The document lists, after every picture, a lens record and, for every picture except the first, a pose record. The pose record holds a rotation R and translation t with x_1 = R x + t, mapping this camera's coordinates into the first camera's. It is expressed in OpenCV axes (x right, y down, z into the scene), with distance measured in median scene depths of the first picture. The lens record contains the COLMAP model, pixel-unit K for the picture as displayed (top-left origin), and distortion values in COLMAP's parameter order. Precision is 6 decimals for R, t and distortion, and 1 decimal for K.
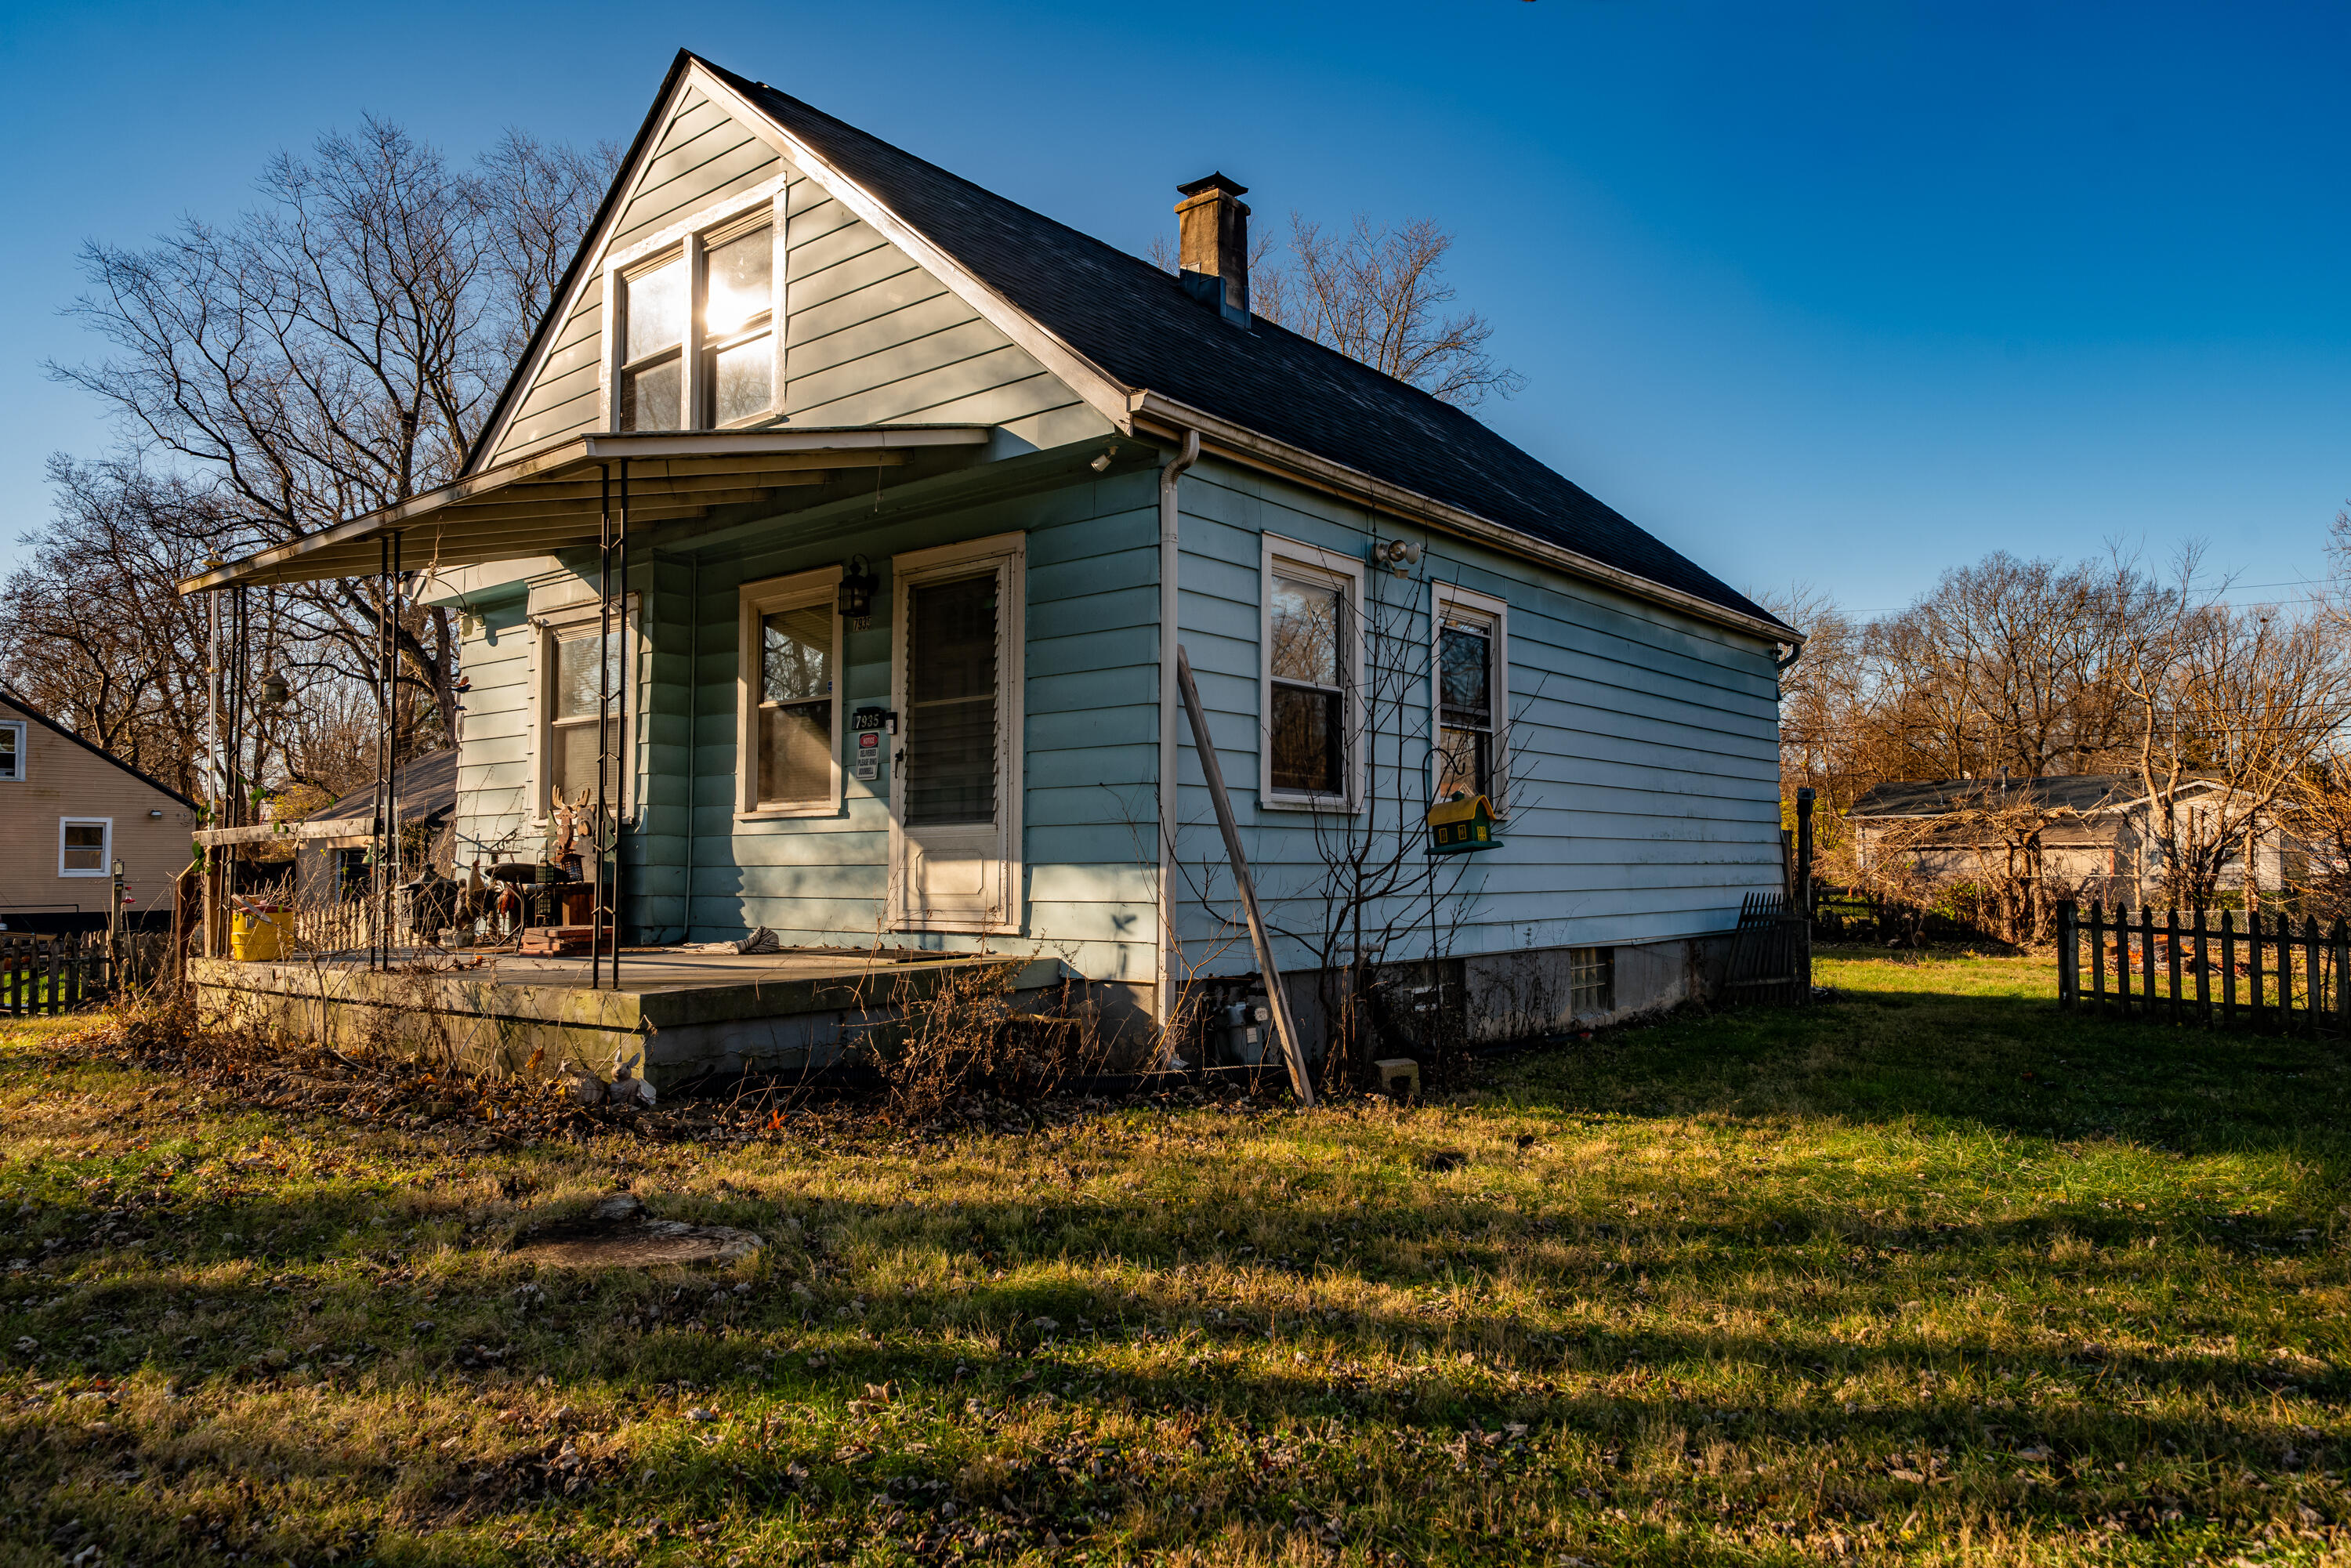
lens RADIAL K [[1527.3, 0, 1160.8], [0, 1527.3, 794.3], [0, 0, 1]] dist [-0.003525, 0.001310]
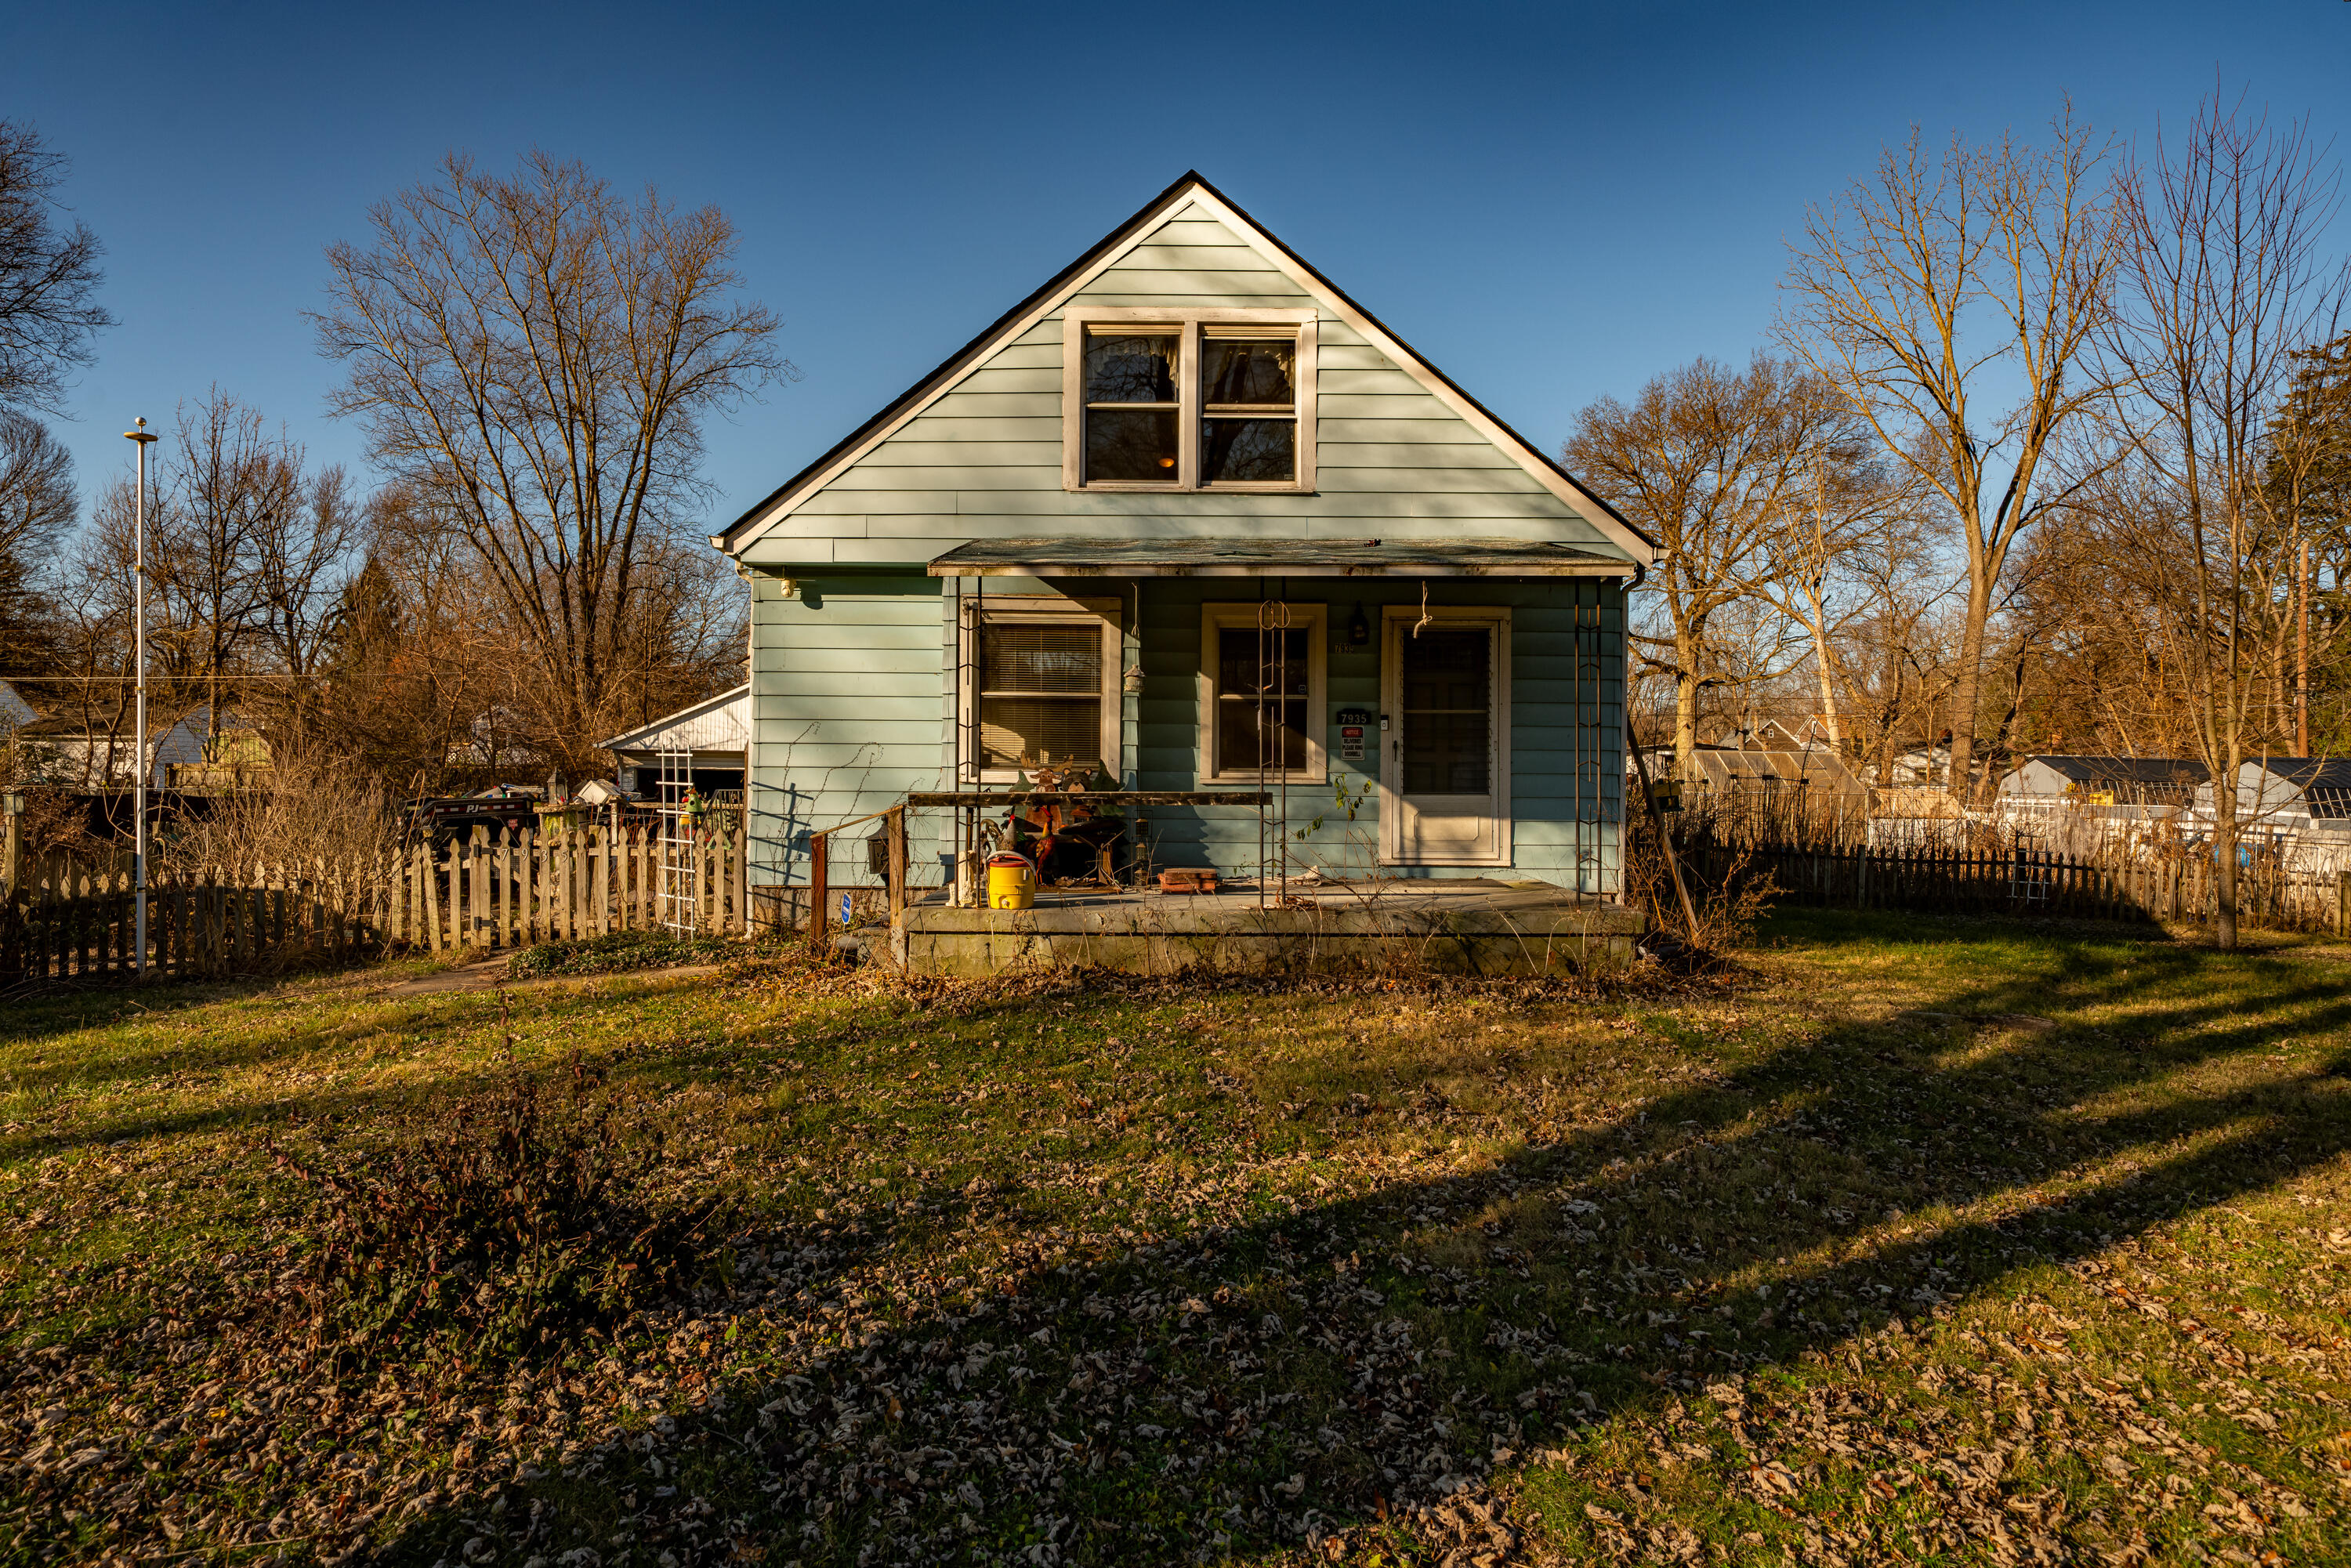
lens RADIAL K [[1343.9, 0, 1162.1], [0, 1343.9, 792.2], [0, 0, 1]] dist [0.000928, -0.000216]
pose [[0.756212, 0.004285, 0.654312, -1.112052], [-0.039694, 0.998437, 0.039338, -0.020582], [-0.653121, -0.055720, 0.755201, 0.160437]]
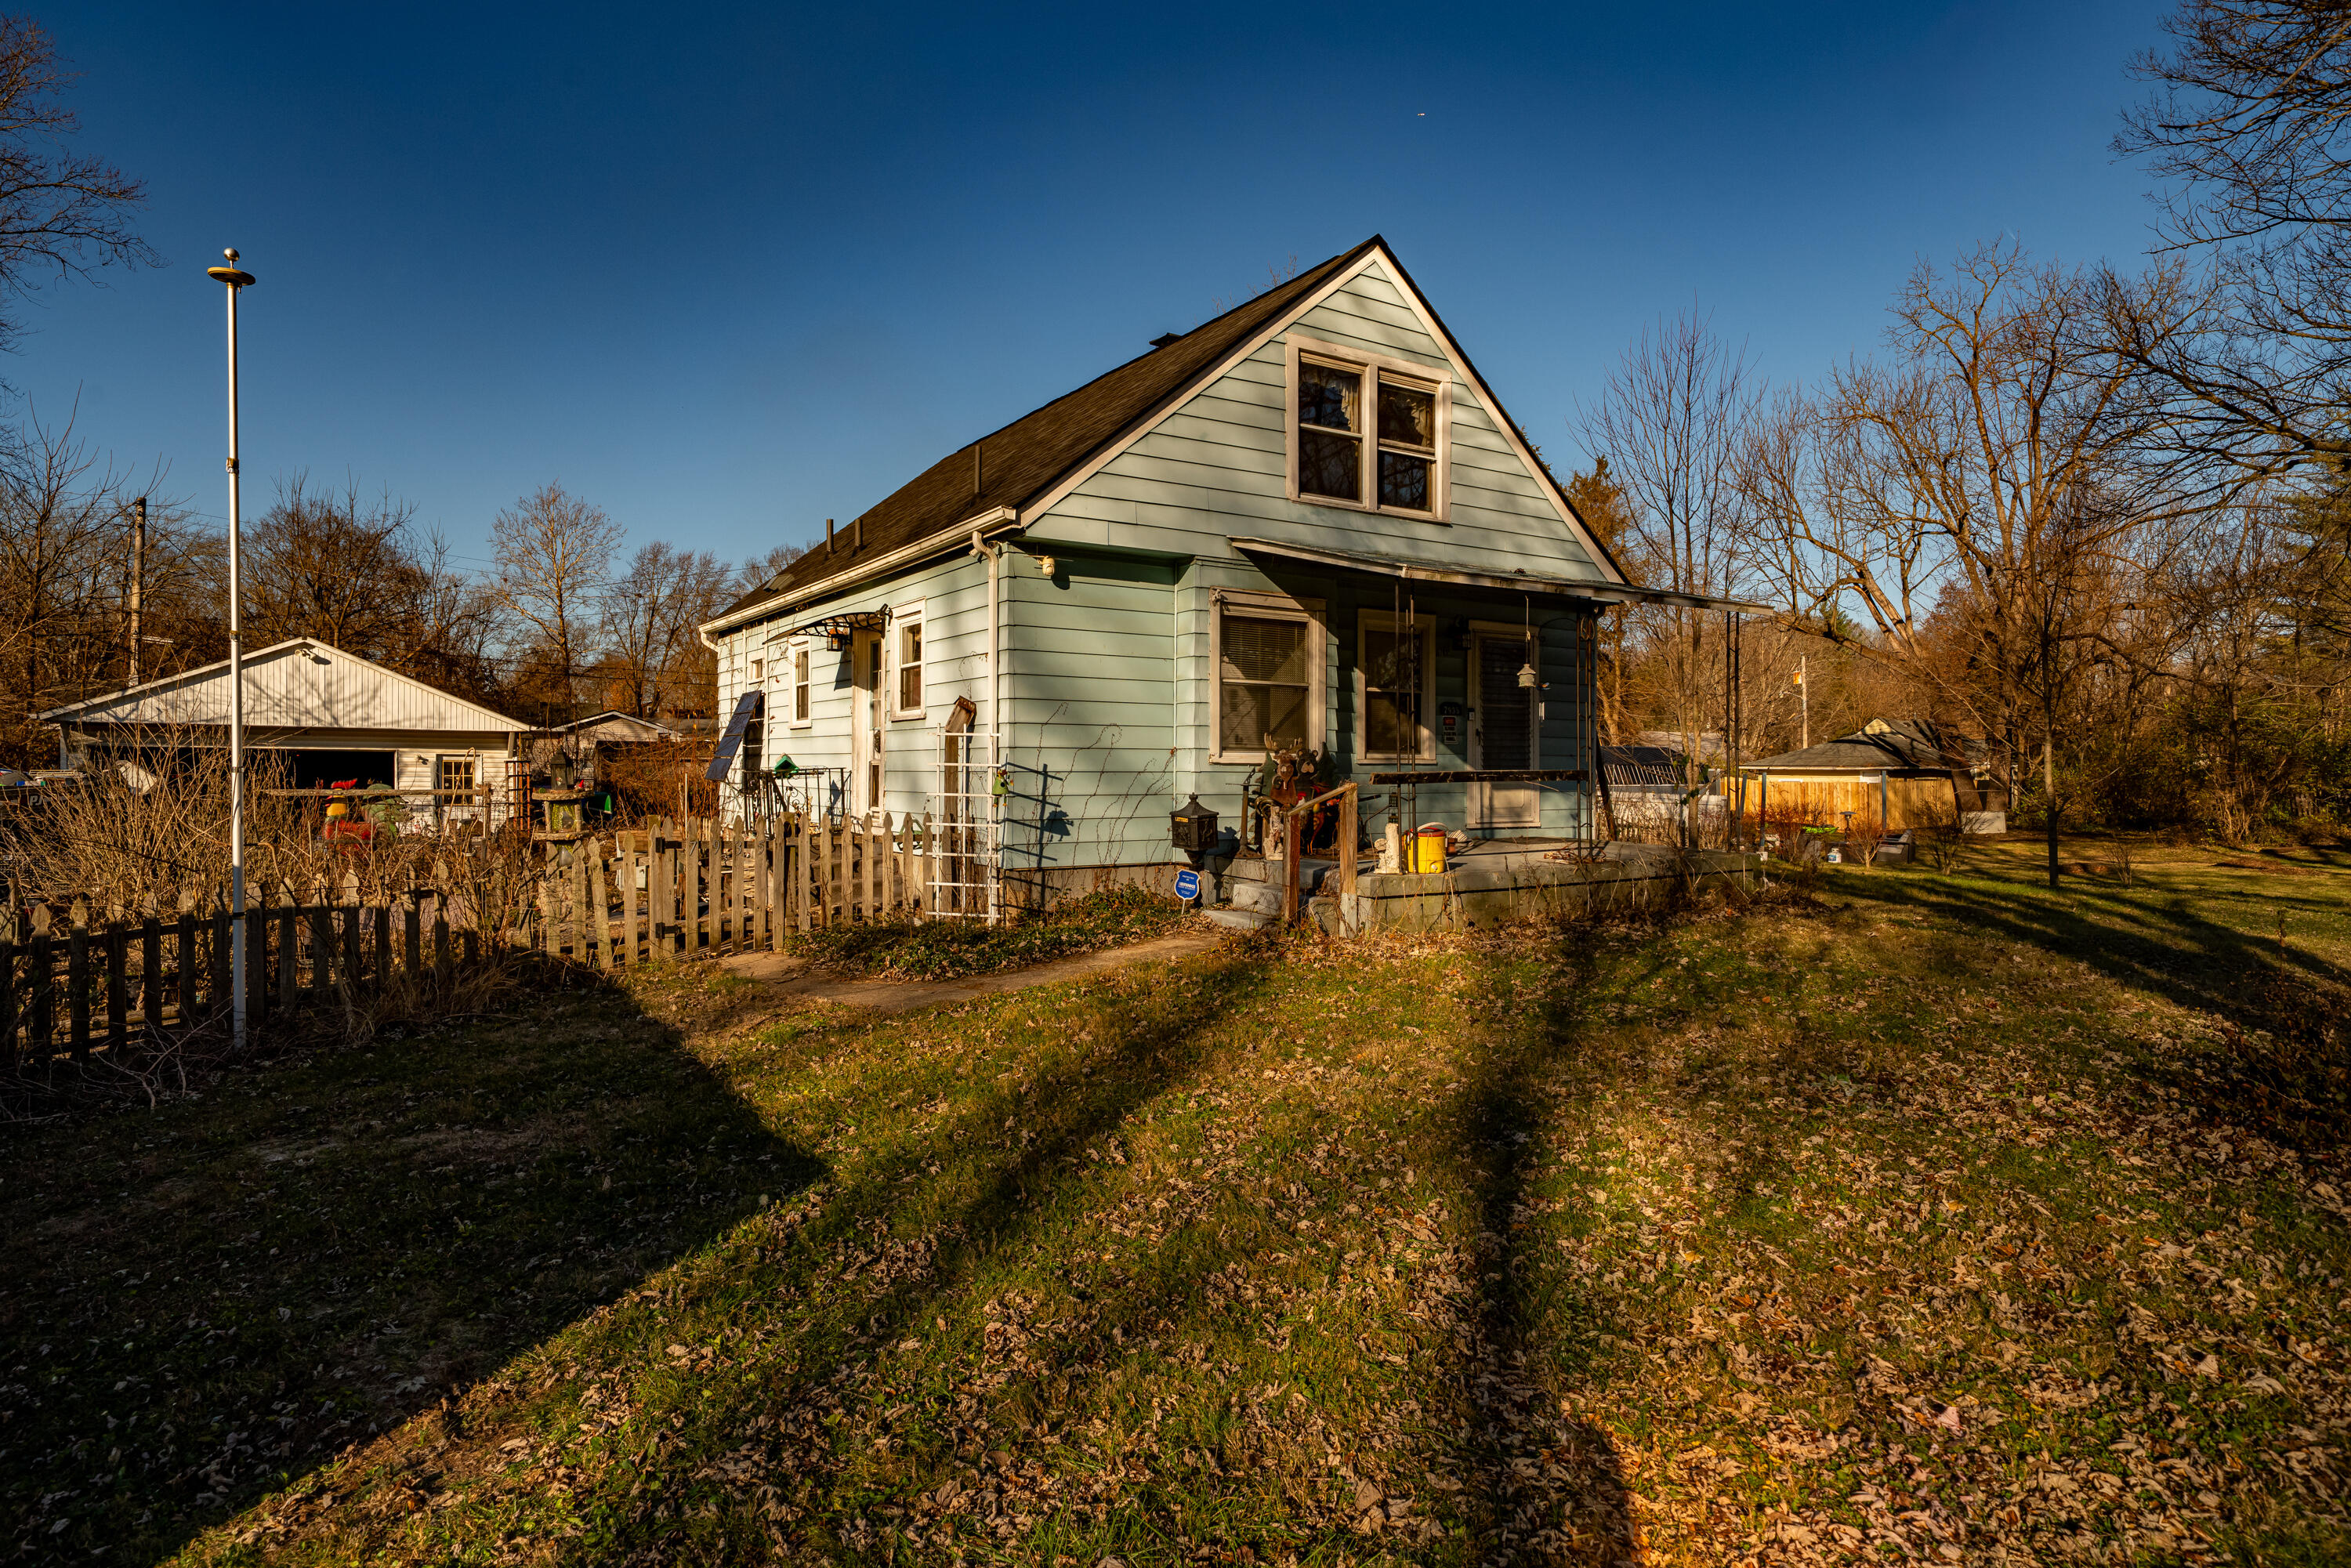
lens RADIAL K [[1233.5, 0, 1189.2], [0, 1233.5, 791.4], [0, 0, 1]] dist [0.002373, -0.000163]
pose [[0.292176, -0.013380, 0.956271, -1.582796], [-0.049103, 0.998373, 0.028972, 0.018135], [-0.955103, -0.055420, 0.291044, 0.844453]]
